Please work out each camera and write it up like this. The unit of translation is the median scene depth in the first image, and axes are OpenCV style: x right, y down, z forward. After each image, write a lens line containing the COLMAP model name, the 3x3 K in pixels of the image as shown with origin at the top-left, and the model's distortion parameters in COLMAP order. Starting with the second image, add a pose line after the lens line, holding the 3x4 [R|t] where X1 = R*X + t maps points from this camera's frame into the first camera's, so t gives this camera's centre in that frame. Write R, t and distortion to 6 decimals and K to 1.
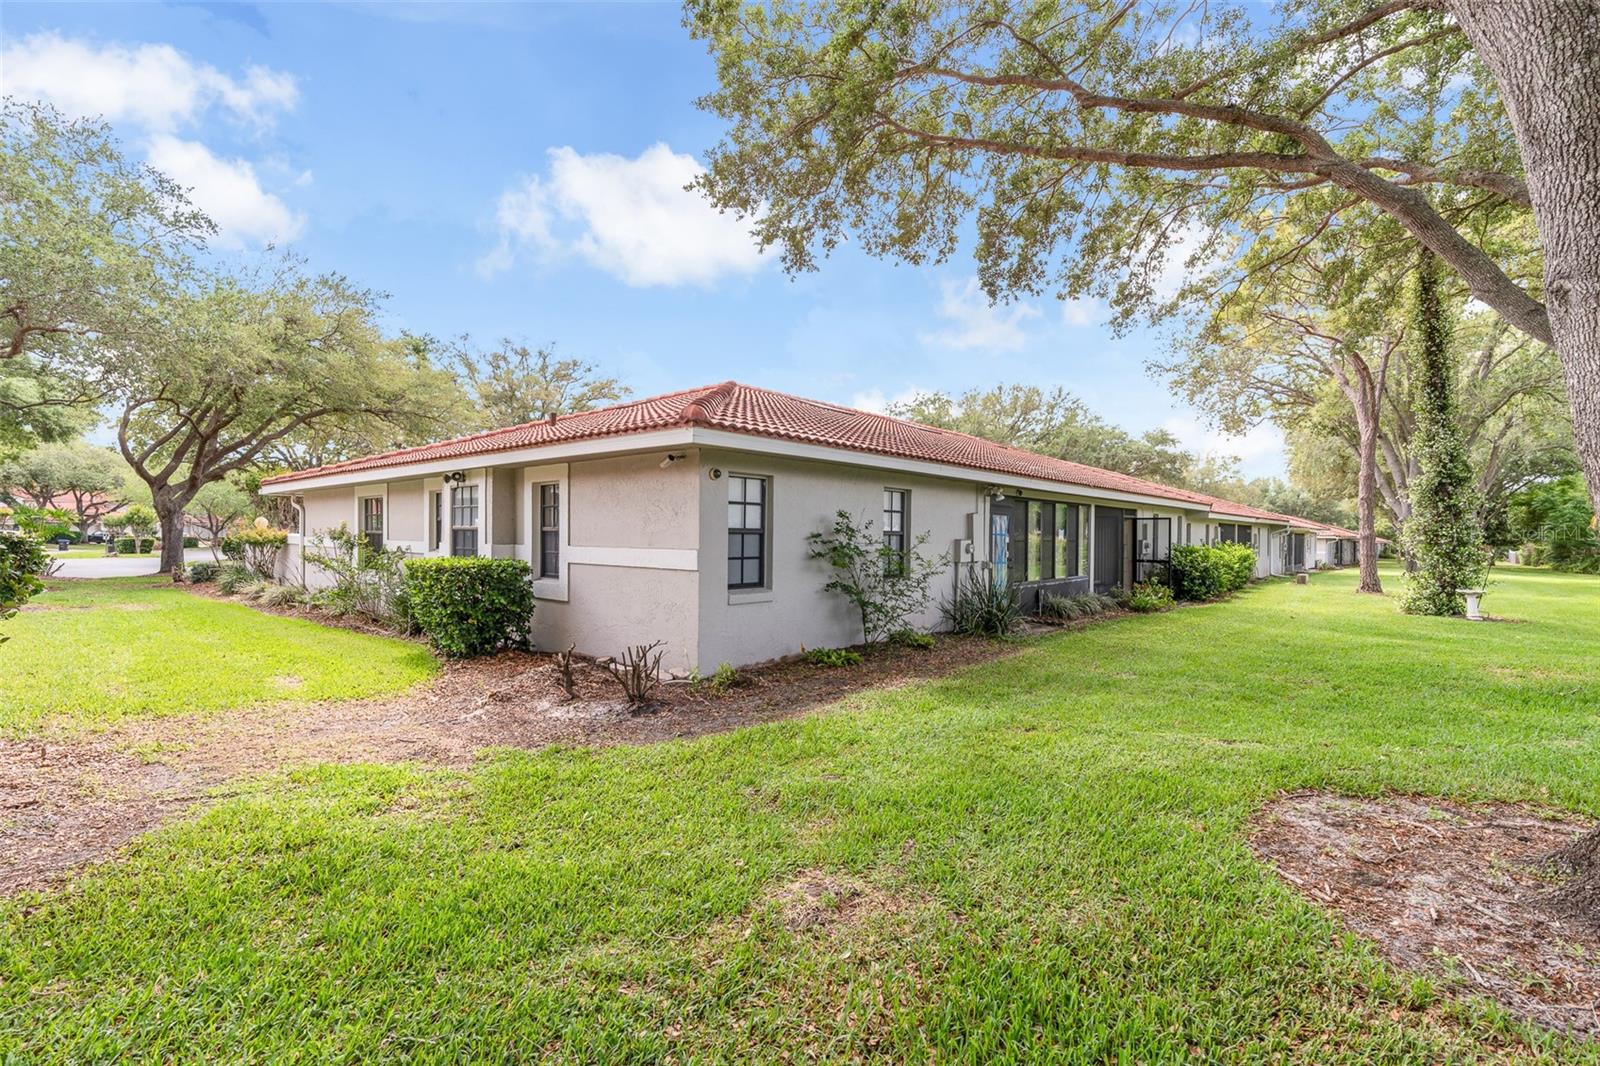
lens RADIAL K [[717.7, 0, 798.0], [0, 717.7, 531.0], [0, 0, 1]] dist [-0.009692, 0.003568]
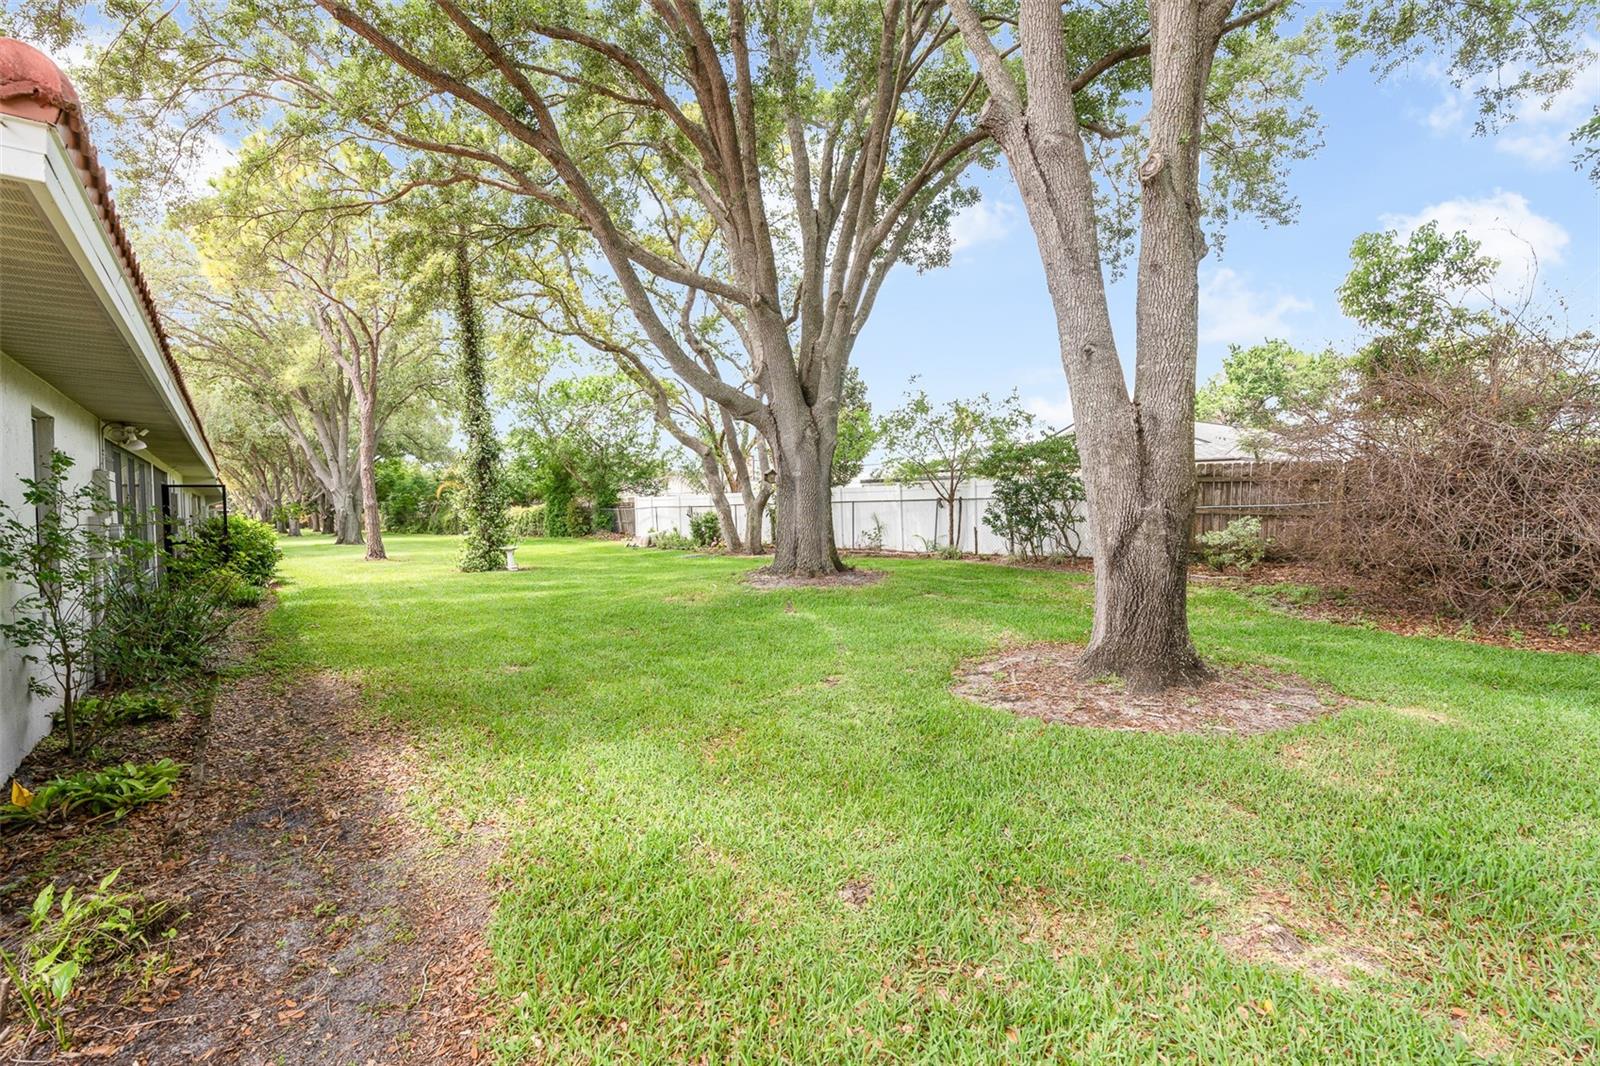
lens RADIAL K [[717.7, 0, 798.0], [0, 717.7, 531.0], [0, 0, 1]] dist [-0.009692, 0.003568]
pose [[0.181302, -0.051370, 0.982085, -0.135745], [0.014164, 0.998668, 0.049623, 0.001068], [-0.983325, 0.004913, 0.181788, 0.231941]]
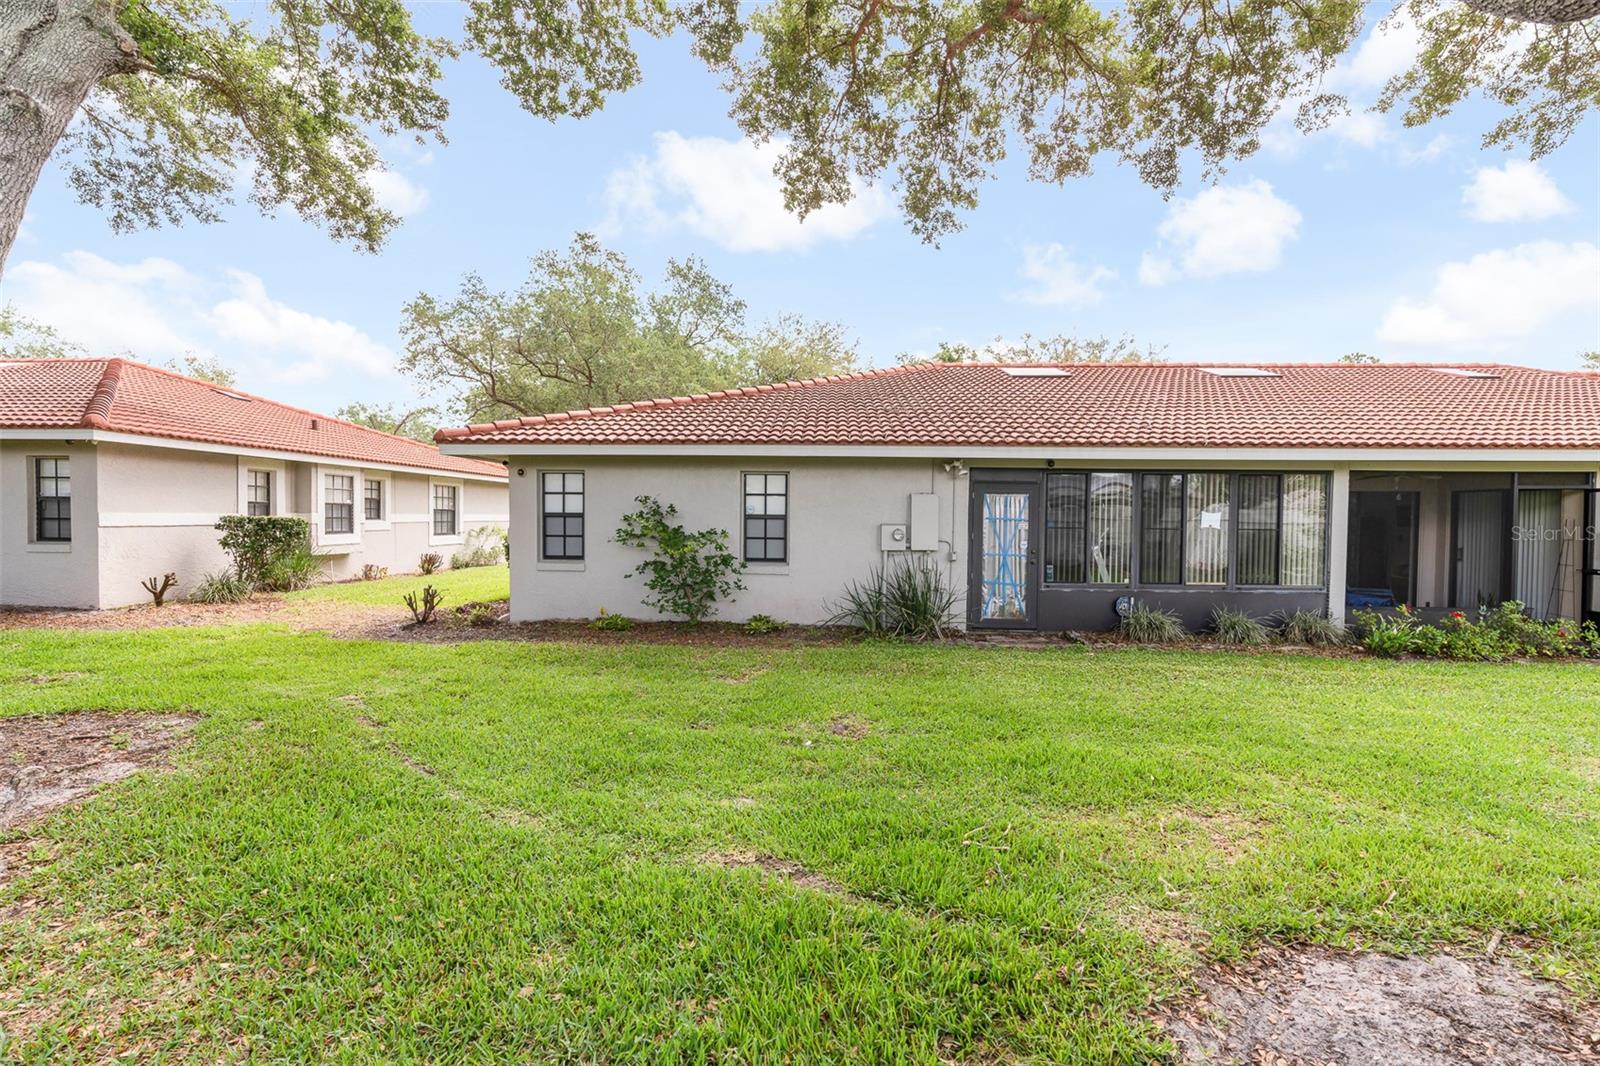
lens RADIAL K [[724.7, 0, 799.1], [0, 724.7, 536.1], [0, 0, 1]] dist [-0.003557, -0.000216]
pose [[0.627410, 0.013607, -0.778570, 0.530371], [0.000105, 0.999846, 0.017559, 0.006645], [0.778689, -0.011099, 0.627312, 0.228922]]
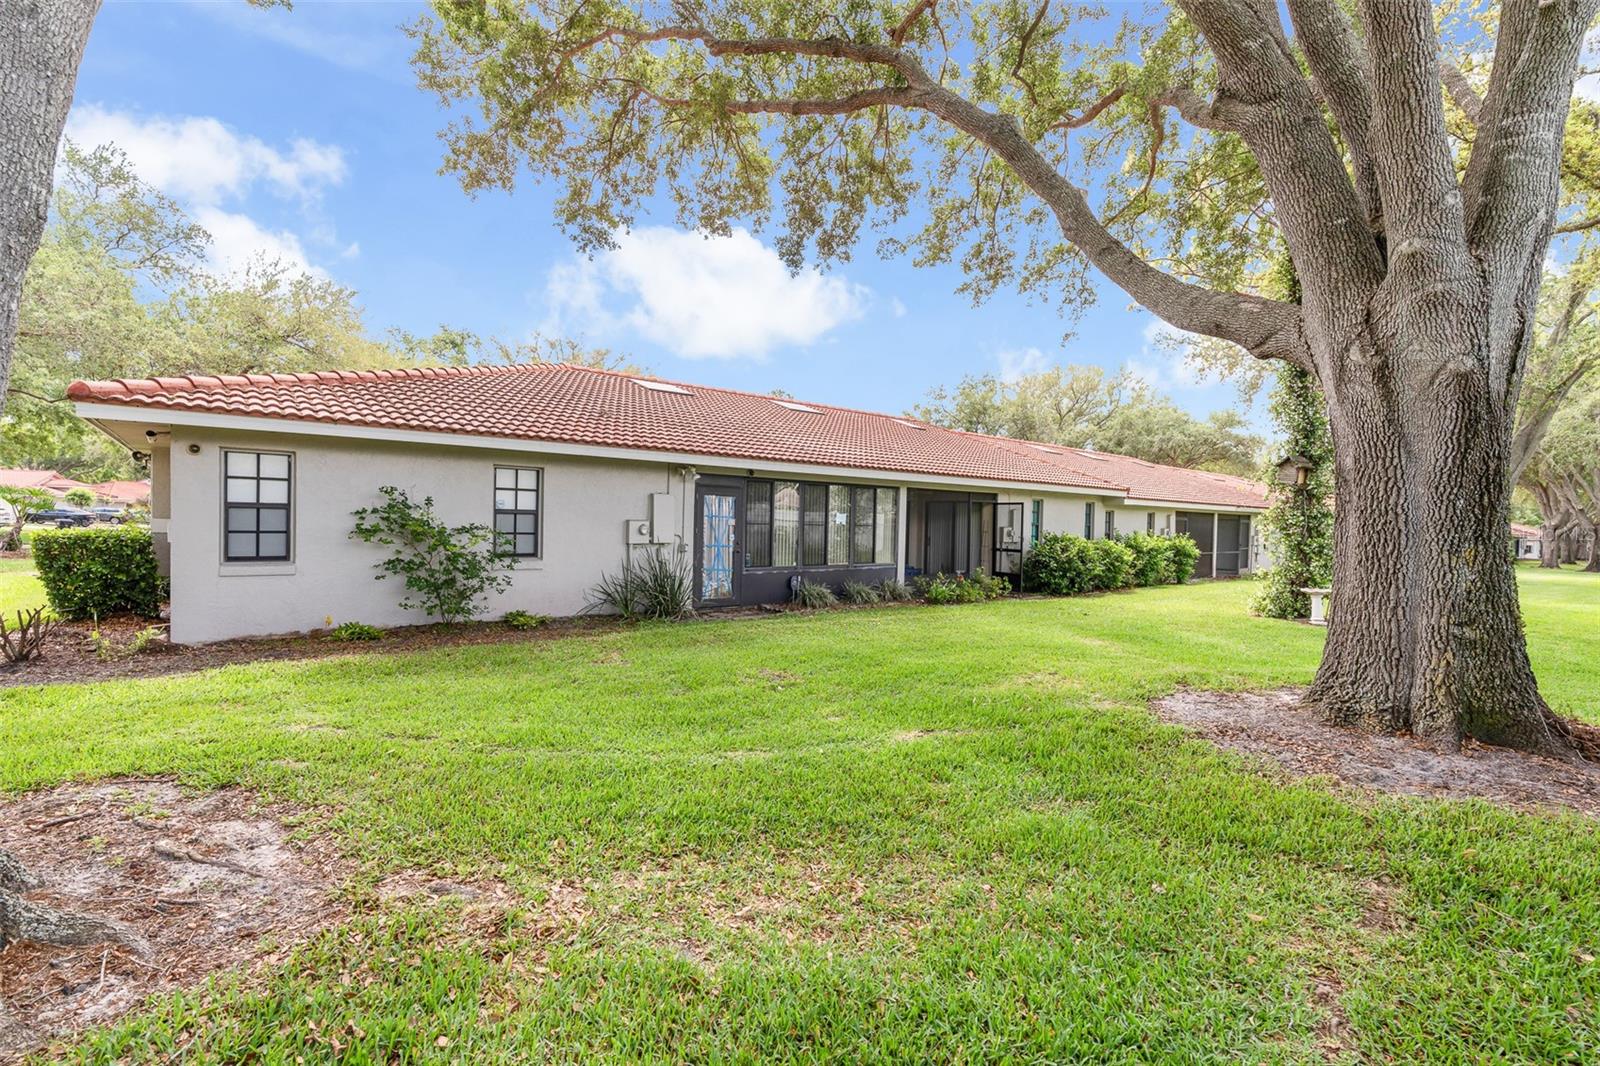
lens RADIAL K [[717.7, 0, 798.0], [0, 717.7, 531.0], [0, 0, 1]] dist [-0.009692, 0.003568]
pose [[0.987223, 0.013512, -0.158773, 0.375699], [-0.010880, 0.999789, 0.017436, 0.004564], [0.158975, -0.015486, 0.987161, 0.051940]]
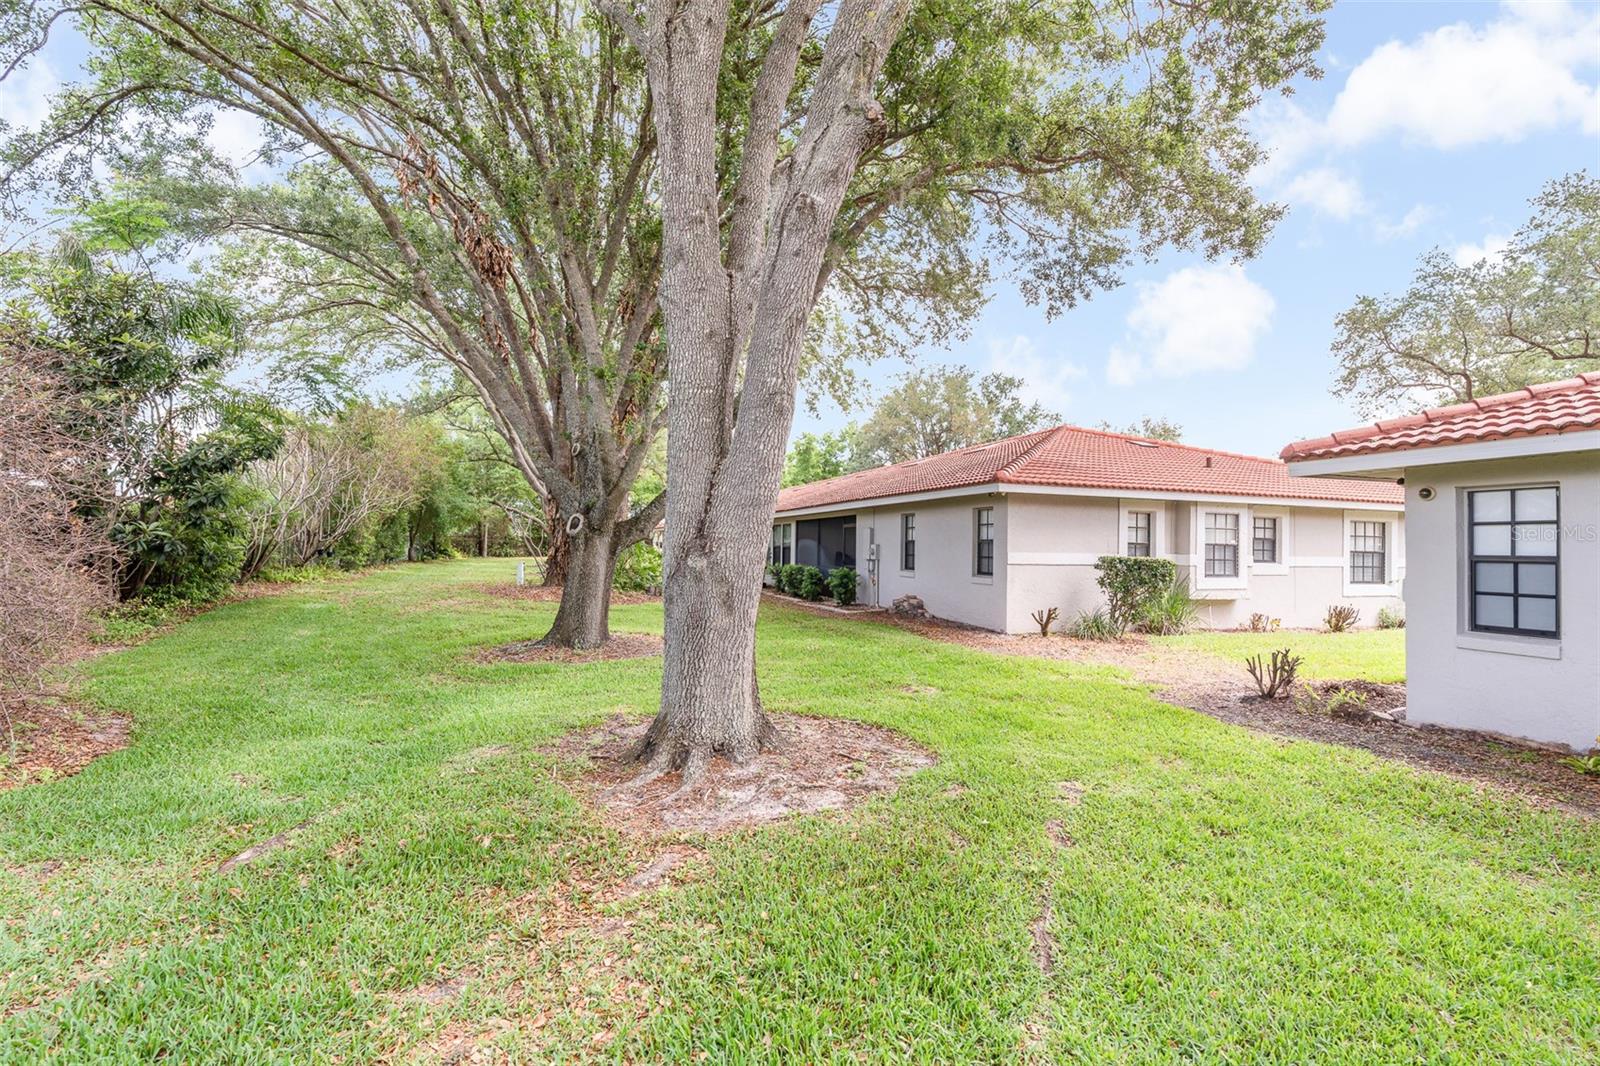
lens RADIAL K [[706.3, 0, 821.2], [0, 706.3, 531.6], [0, 0, 1]] dist [0.000233, 0.000877]
pose [[-0.481257, -0.040523, -0.875642, 0.415617], [-0.021582, 0.999176, -0.034379, 0.005379], [0.876314, 0.002353, -0.481735, 0.318563]]
